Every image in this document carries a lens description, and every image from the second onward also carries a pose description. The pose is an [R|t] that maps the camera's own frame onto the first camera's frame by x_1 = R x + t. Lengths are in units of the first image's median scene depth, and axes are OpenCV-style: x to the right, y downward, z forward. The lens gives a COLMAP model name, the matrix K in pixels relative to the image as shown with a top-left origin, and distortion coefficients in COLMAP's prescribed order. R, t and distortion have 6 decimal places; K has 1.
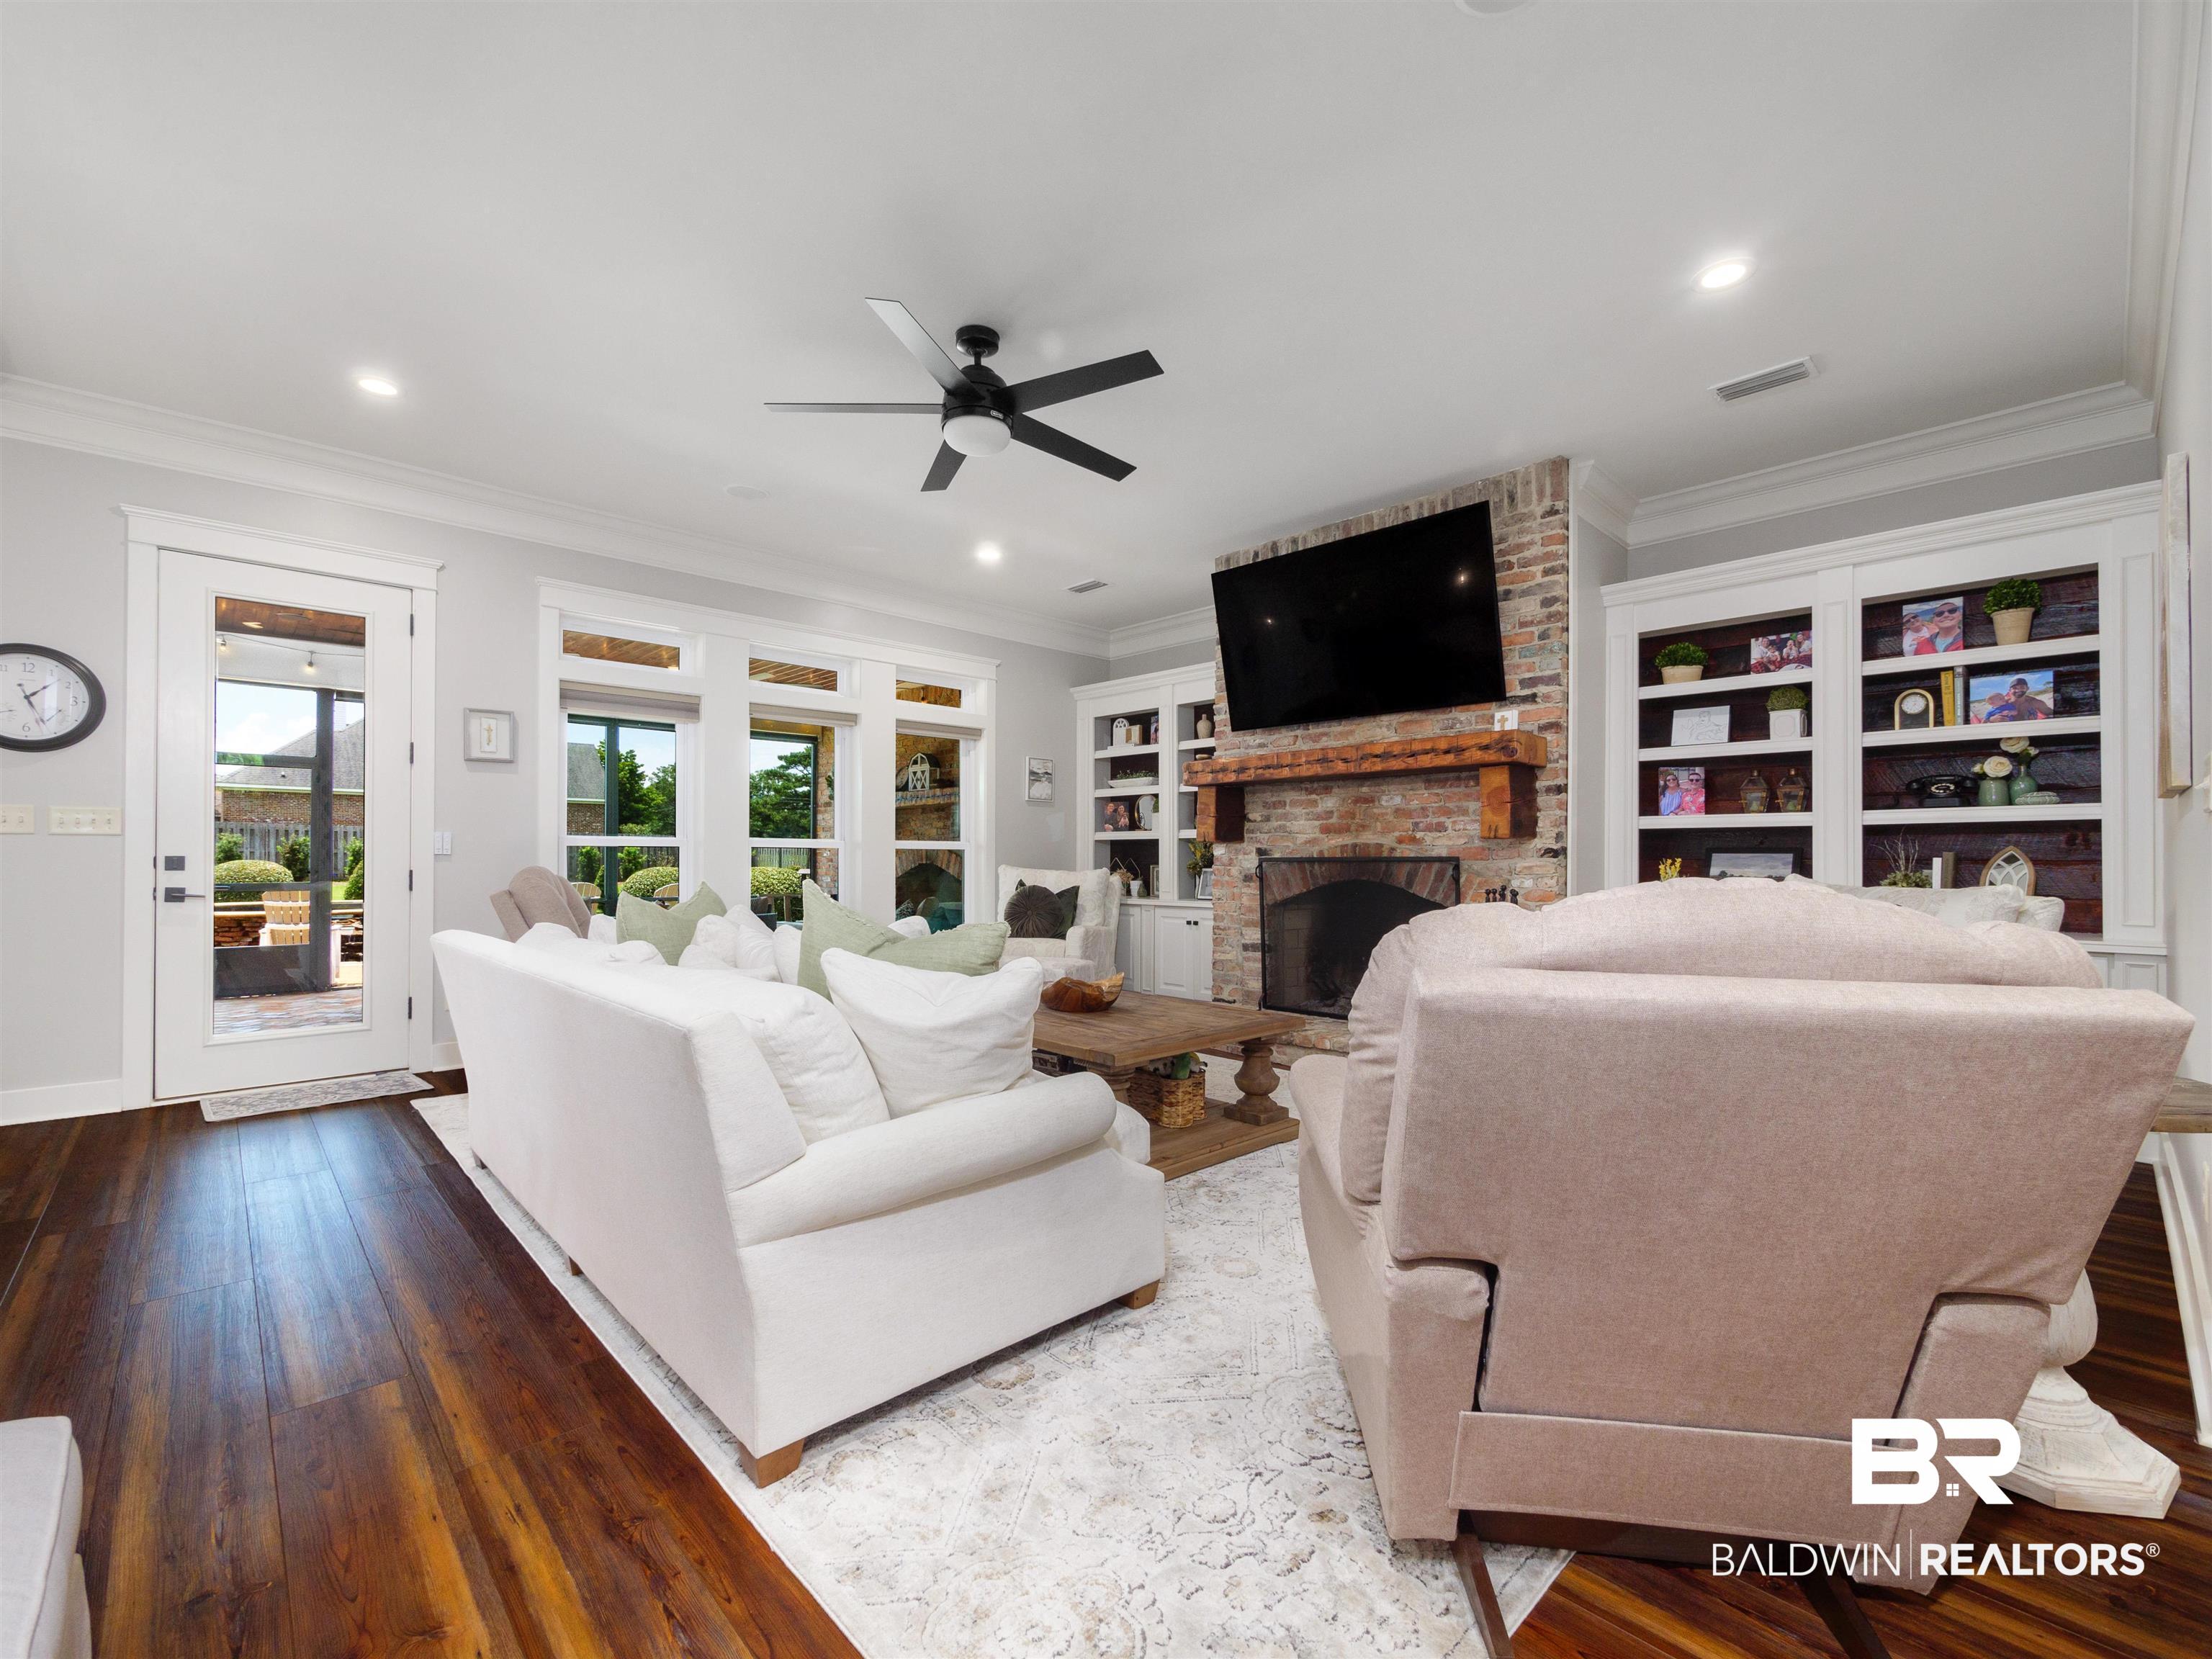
lens RADIAL K [[940.7, 0, 1127.5], [0, 940.7, 840.9], [0, 0, 1]] dist [-0.004624, 0.000858]
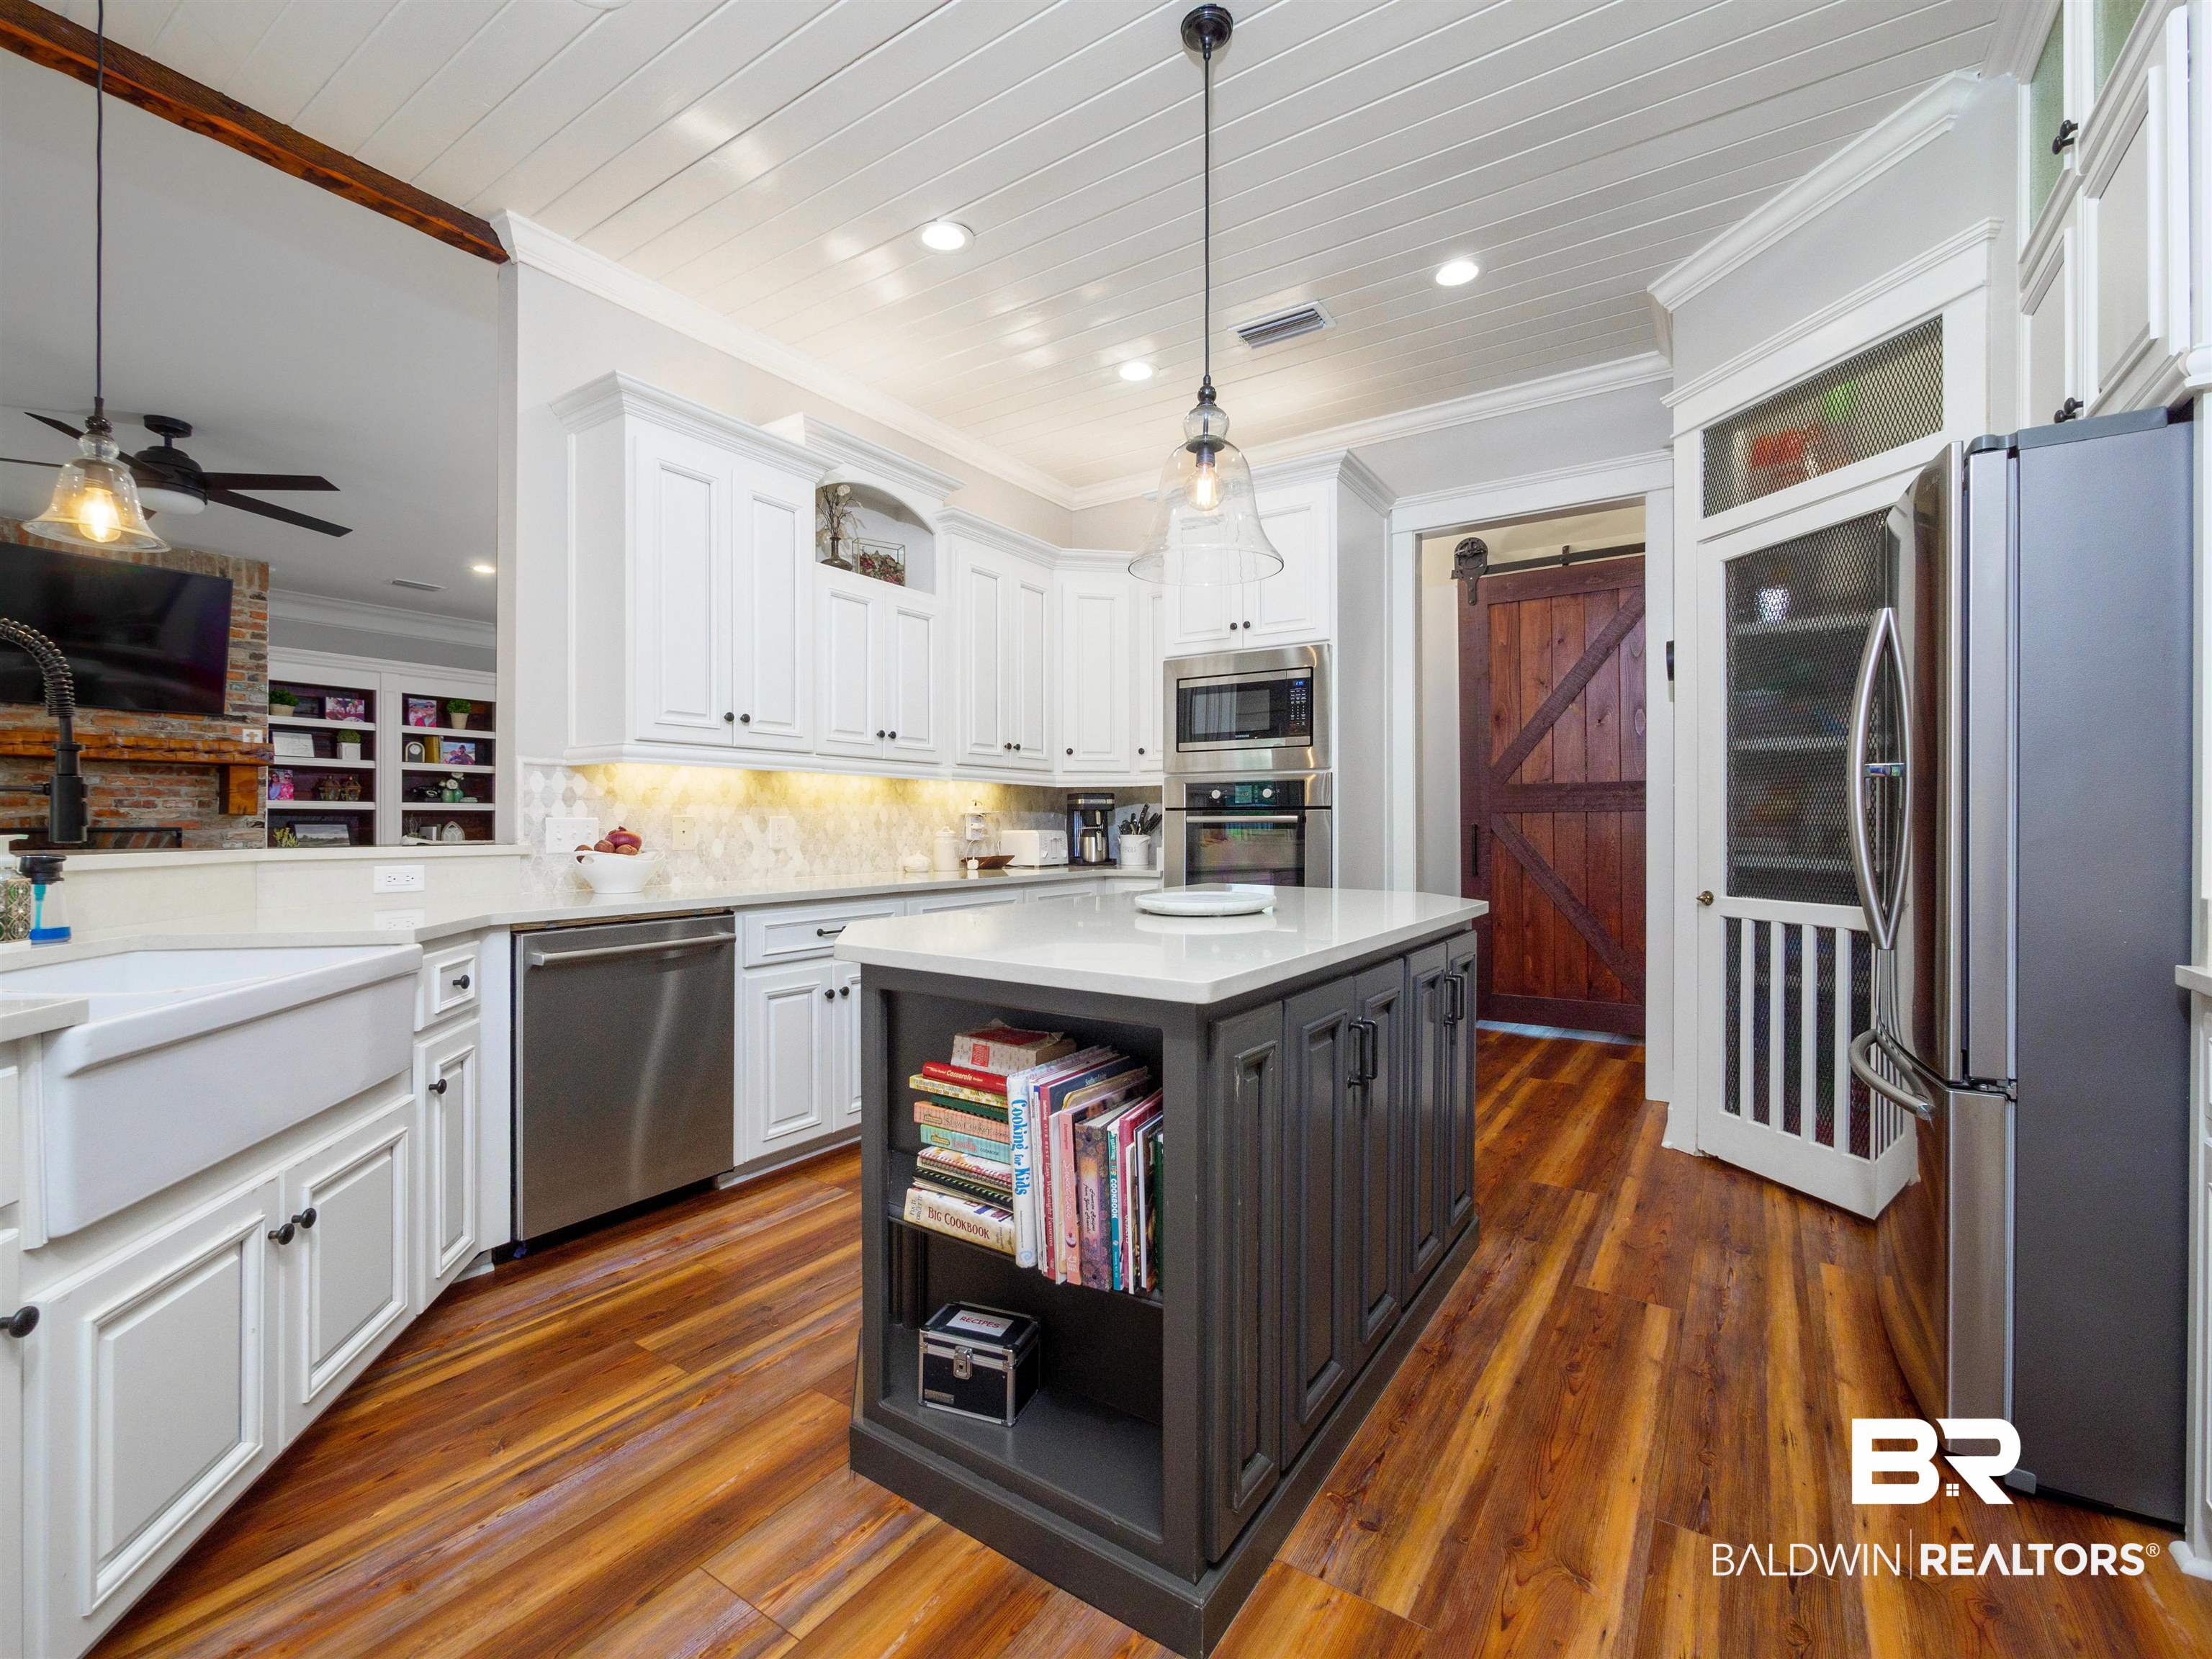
lens RADIAL K [[940.7, 0, 1090.6], [0, 940.7, 828.4], [0, 0, 1]] dist [-0.004624, 0.000858]
pose [[-0.199216, -0.002595, 0.979952, -1.204684], [-0.011491, 0.999934, 0.000312, 0.003013], [-0.979888, -0.011198, -0.199233, -0.005163]]
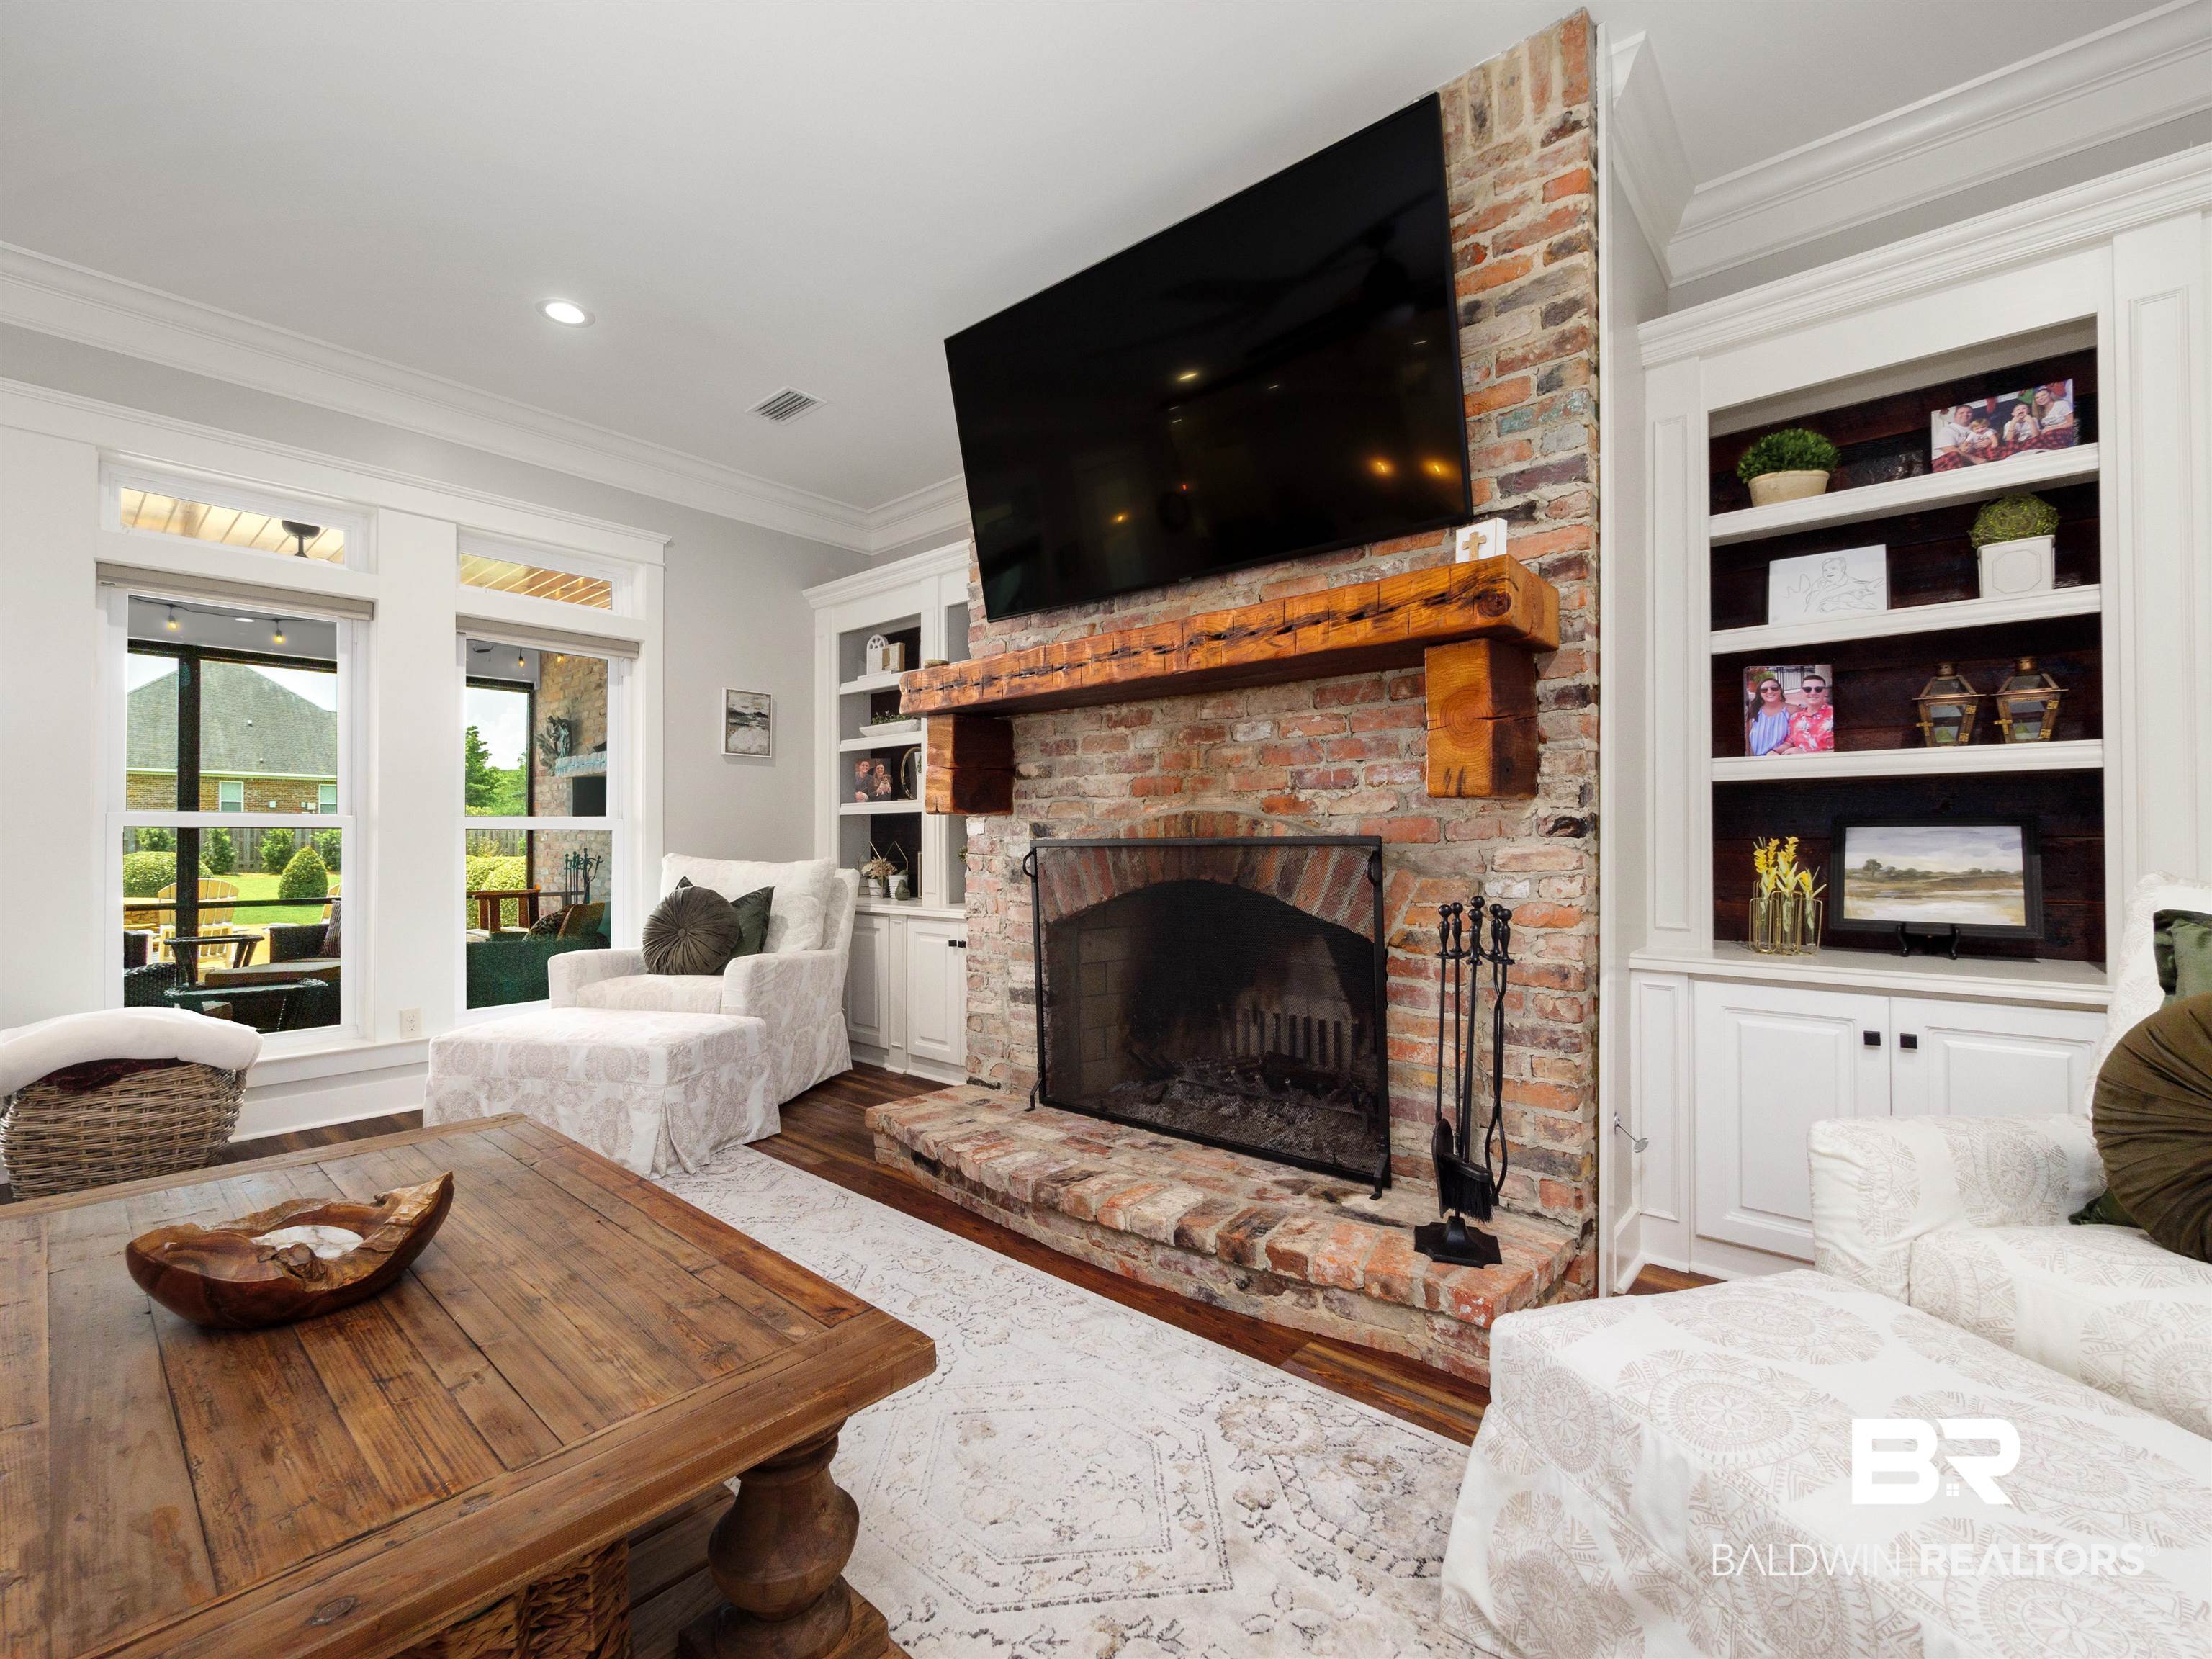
lens RADIAL K [[940.7, 0, 1098.7], [0, 940.7, 822.0], [0, 0, 1]] dist [-0.004624, 0.000858]
pose [[0.997379, -0.004459, 0.072215, 0.163341], [0.004563, 0.999989, -0.001270, 0.009190], [-0.072208, 0.001596, 0.997388, 0.501543]]
